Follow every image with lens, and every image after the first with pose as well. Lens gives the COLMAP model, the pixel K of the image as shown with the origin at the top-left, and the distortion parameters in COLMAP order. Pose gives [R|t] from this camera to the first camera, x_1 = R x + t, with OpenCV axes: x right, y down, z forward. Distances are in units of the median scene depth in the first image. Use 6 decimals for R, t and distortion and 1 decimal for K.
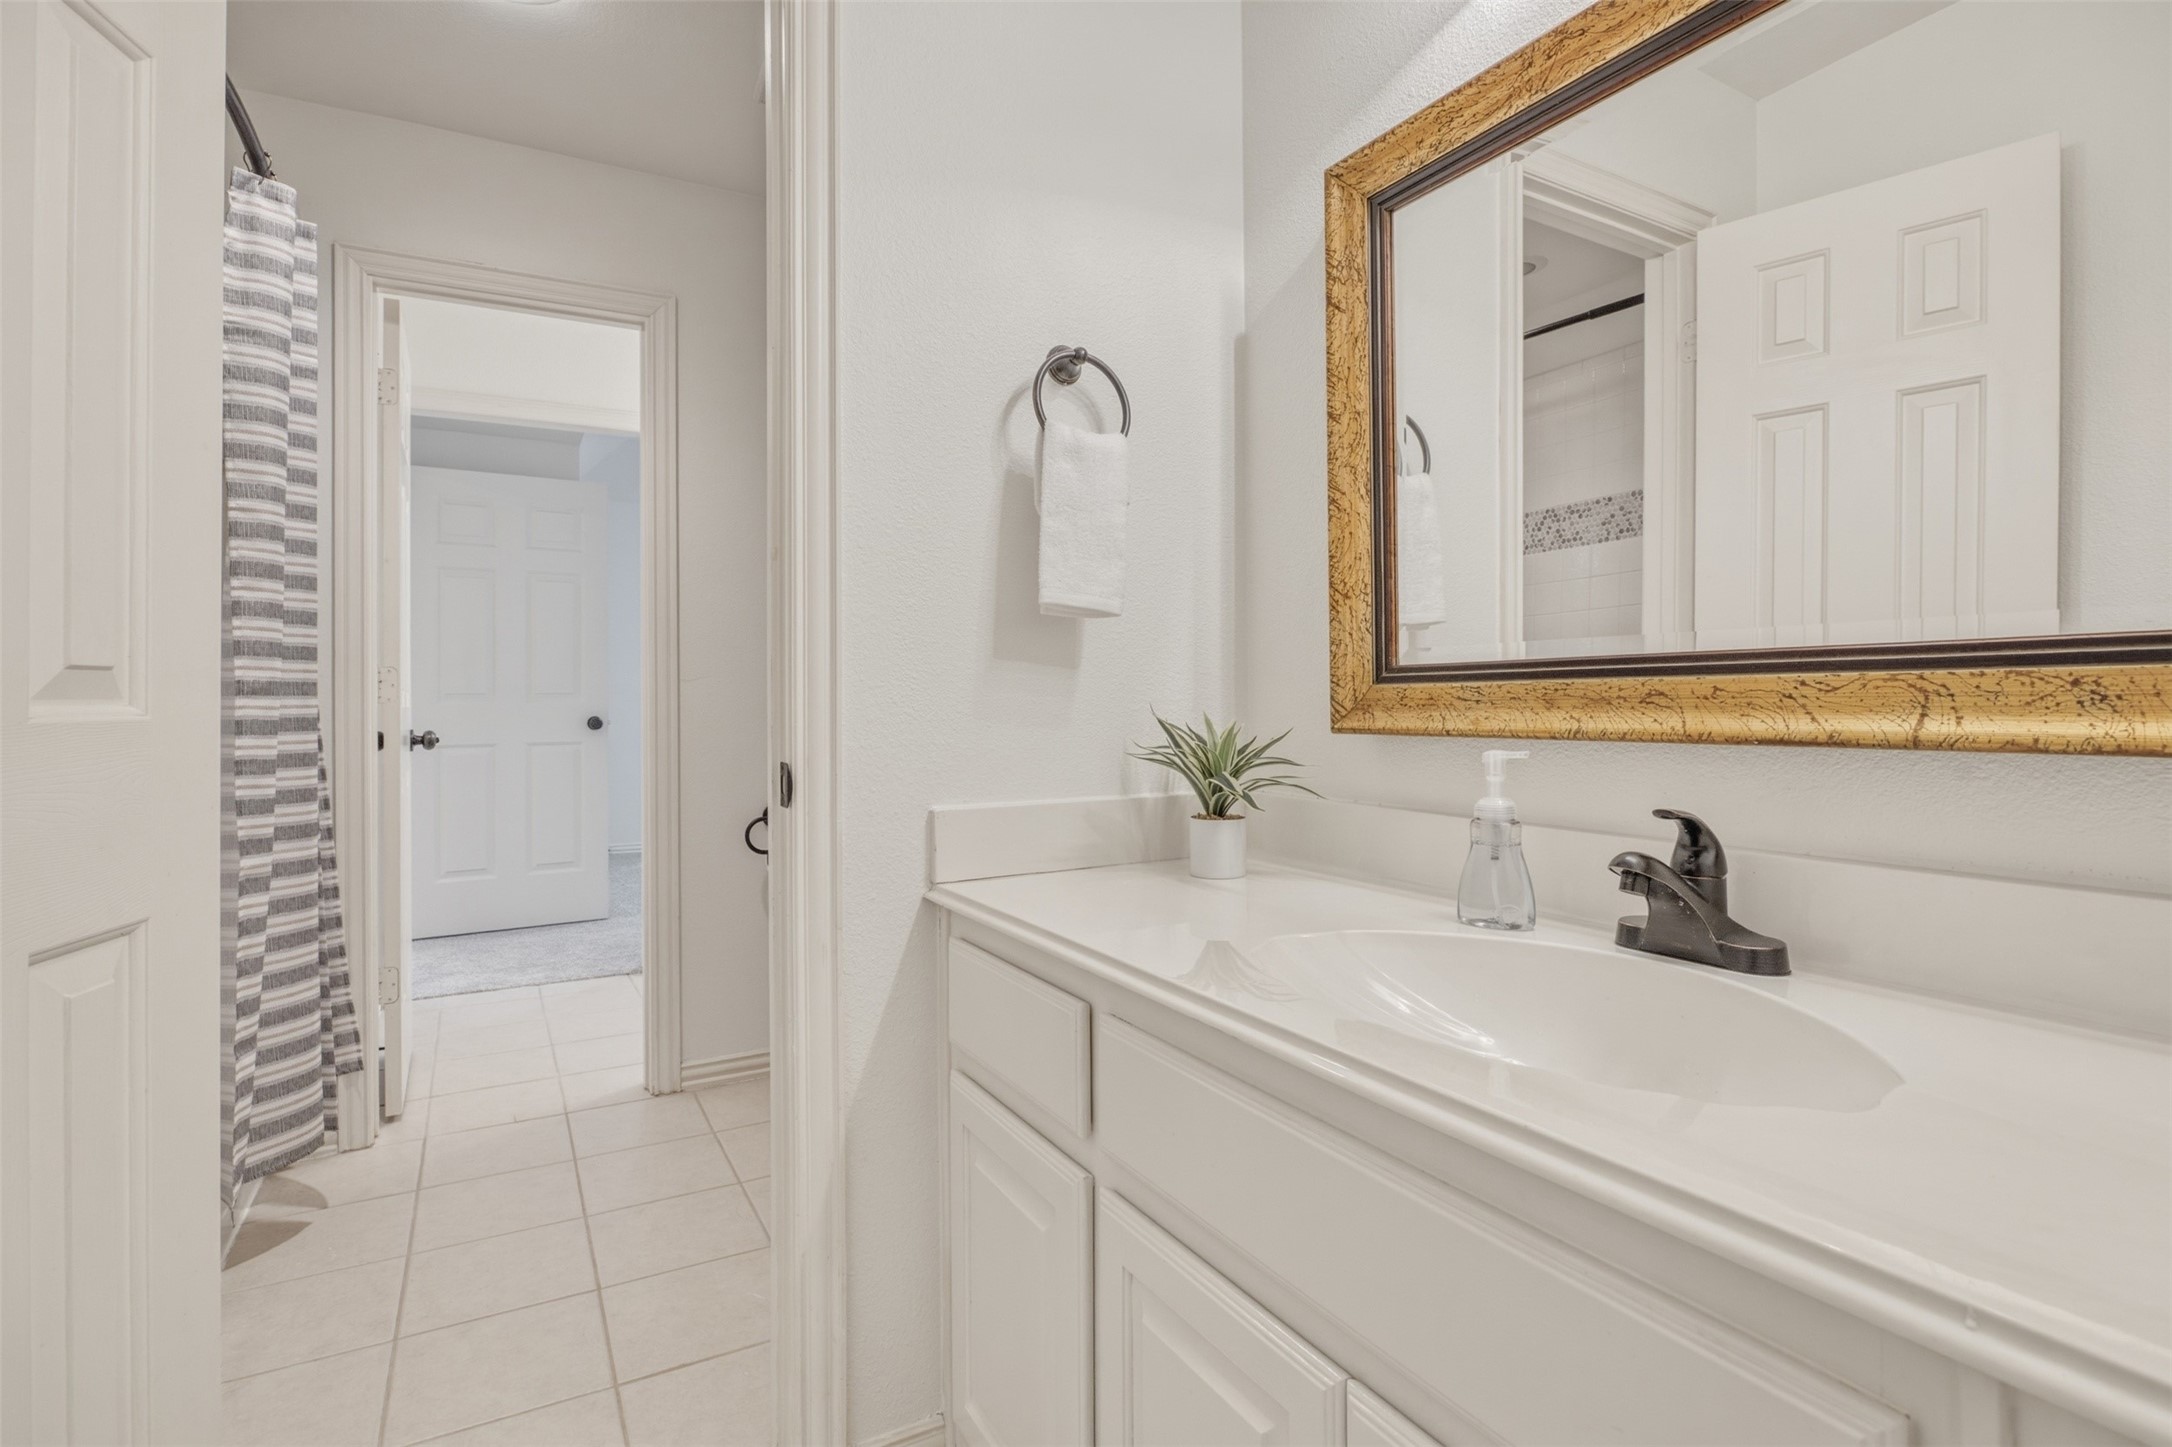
lens RADIAL K [[1043.8, 0, 1079.9], [0, 1043.8, 688.4], [0, 0, 1]] dist [-0.009681, 0.000335]
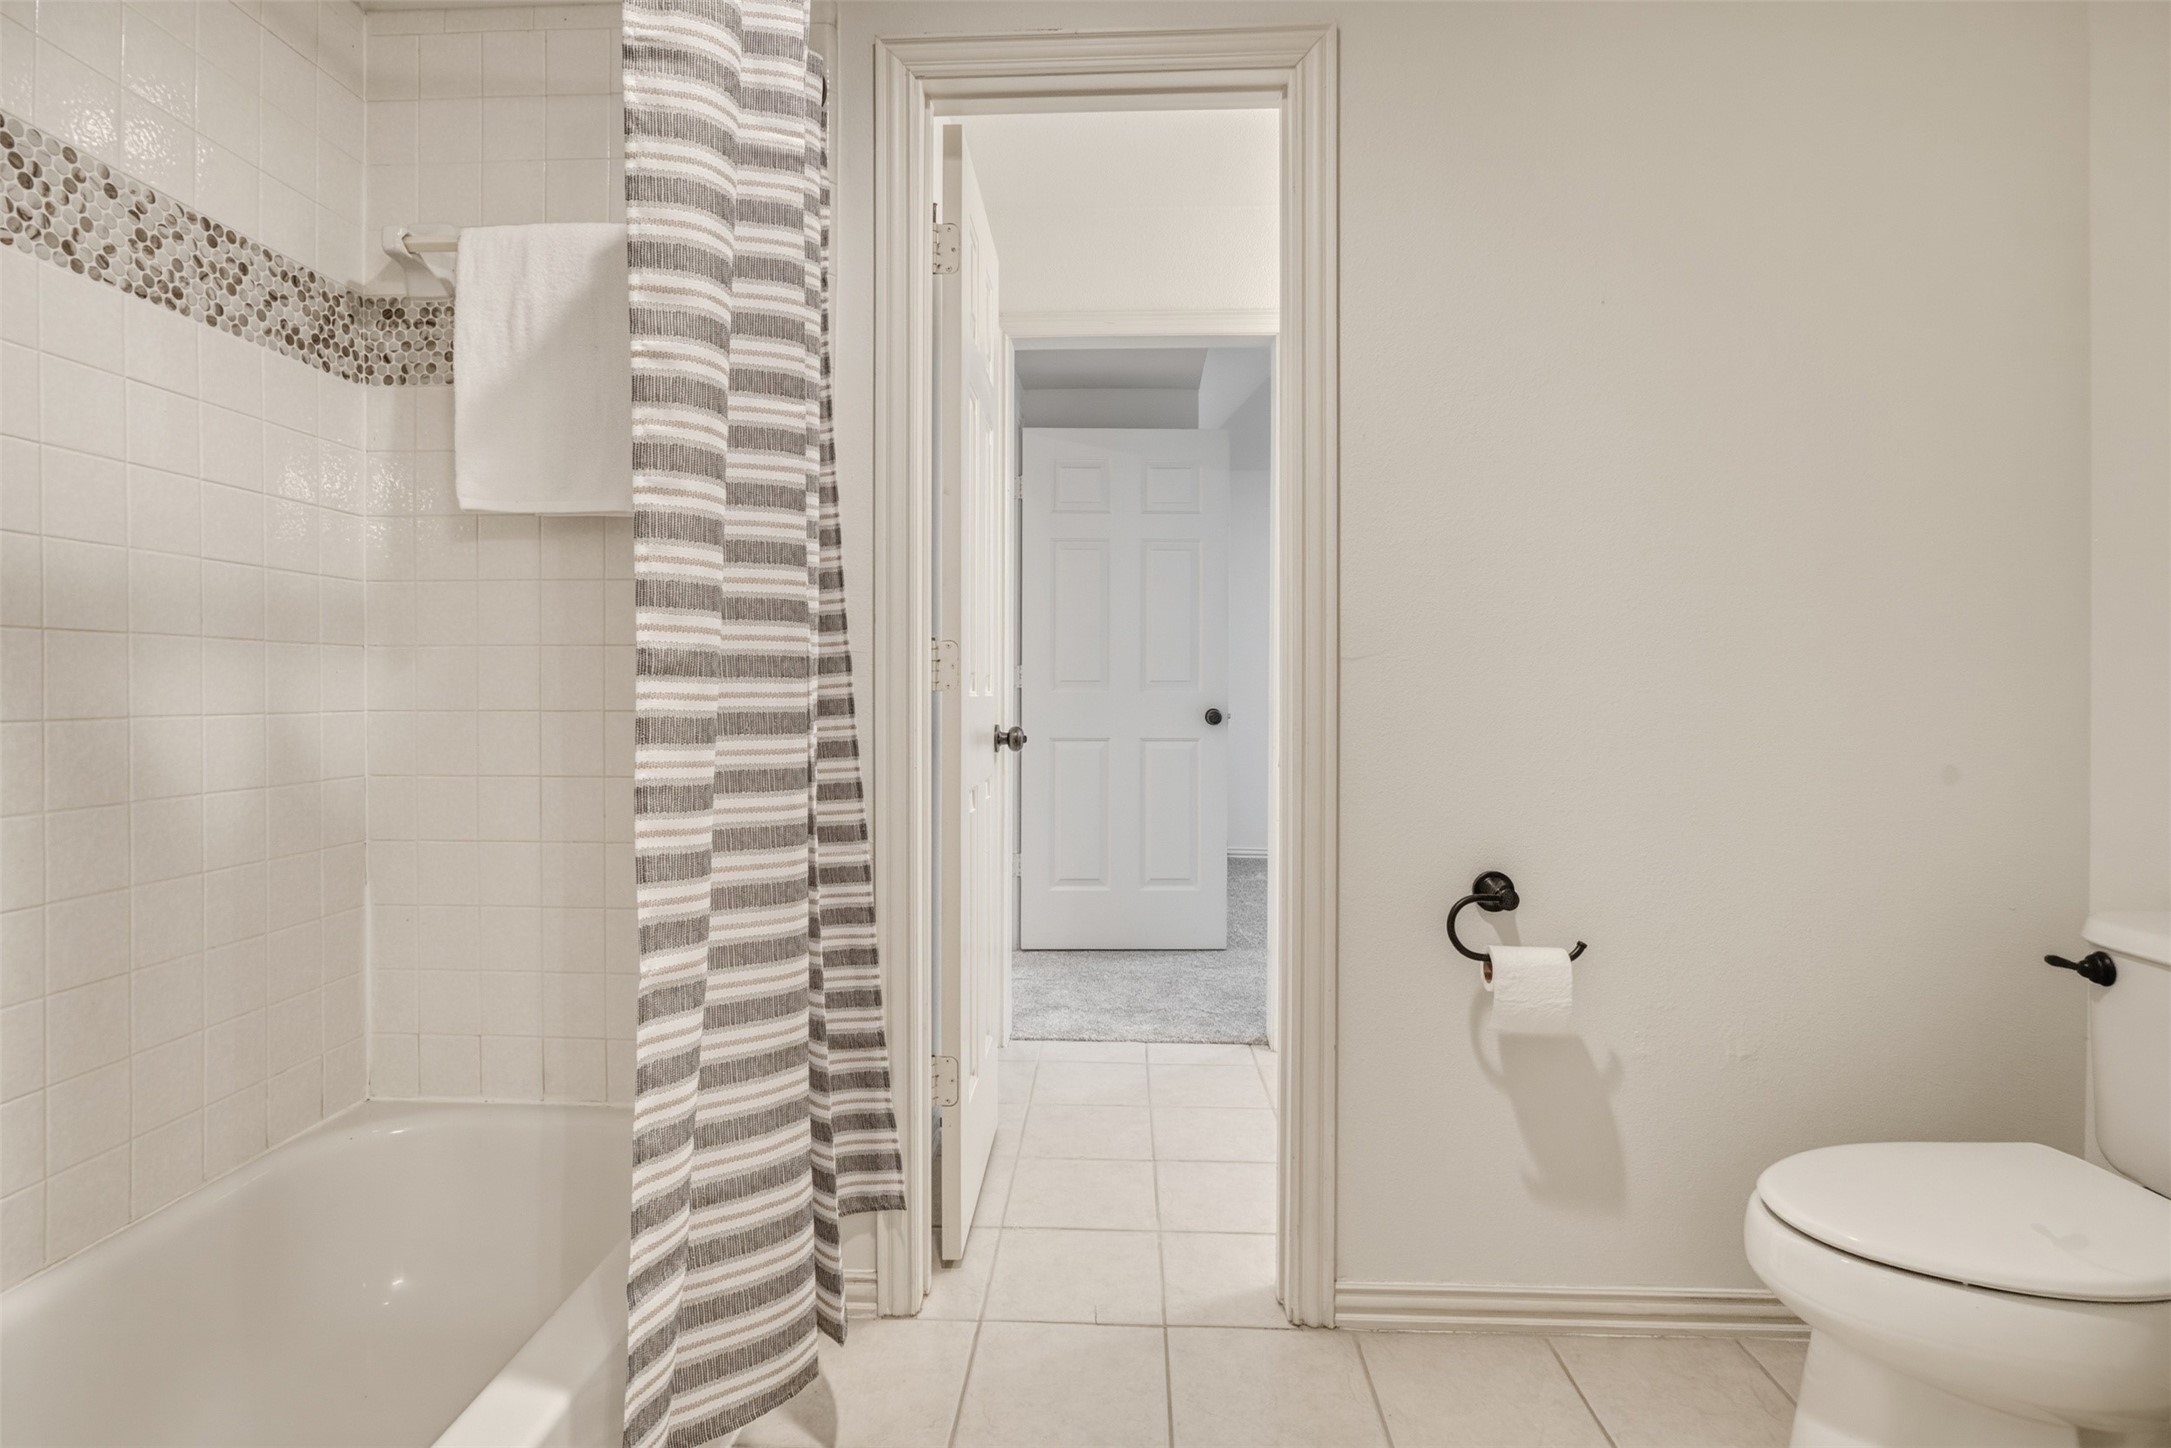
lens RADIAL K [[1043.4, 0, 1079.4], [0, 1043.4, 688.9], [0, 0, 1]] dist [-0.009681, 0.000335]
pose [[0.844575, 0.010183, -0.535341, -0.201957], [-0.005300, 0.999929, 0.010659, 0.004783], [0.535411, -0.006165, 0.844569, 0.438406]]
